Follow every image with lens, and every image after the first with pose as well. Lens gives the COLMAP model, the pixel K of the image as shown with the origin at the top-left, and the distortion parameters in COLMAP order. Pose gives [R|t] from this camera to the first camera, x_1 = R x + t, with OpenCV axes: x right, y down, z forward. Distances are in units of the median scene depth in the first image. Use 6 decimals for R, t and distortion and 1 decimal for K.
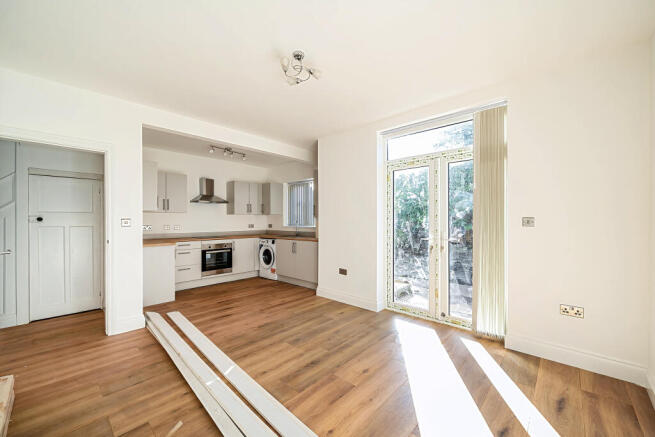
lens RADIAL K [[271.8, 0, 327.5], [0, 271.8, 218.5], [0, 0, 1]] dist [-0.000238, -0.000032]
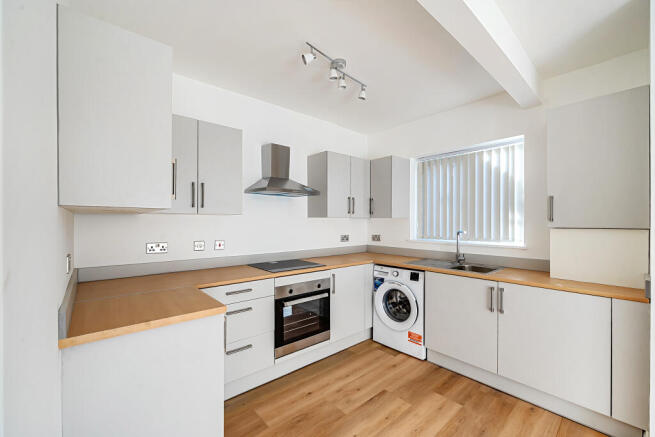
lens RADIAL K [[269.6, 0, 327.5], [0, 269.6, 218.5], [0, 0, 1]] dist [-0.000654, -0.000084]
pose [[0.997023, 0.004079, -0.076997, -0.307498], [-0.004224, 0.999990, -0.001720, -0.012864], [0.076990, 0.002040, 0.997030, 0.508702]]
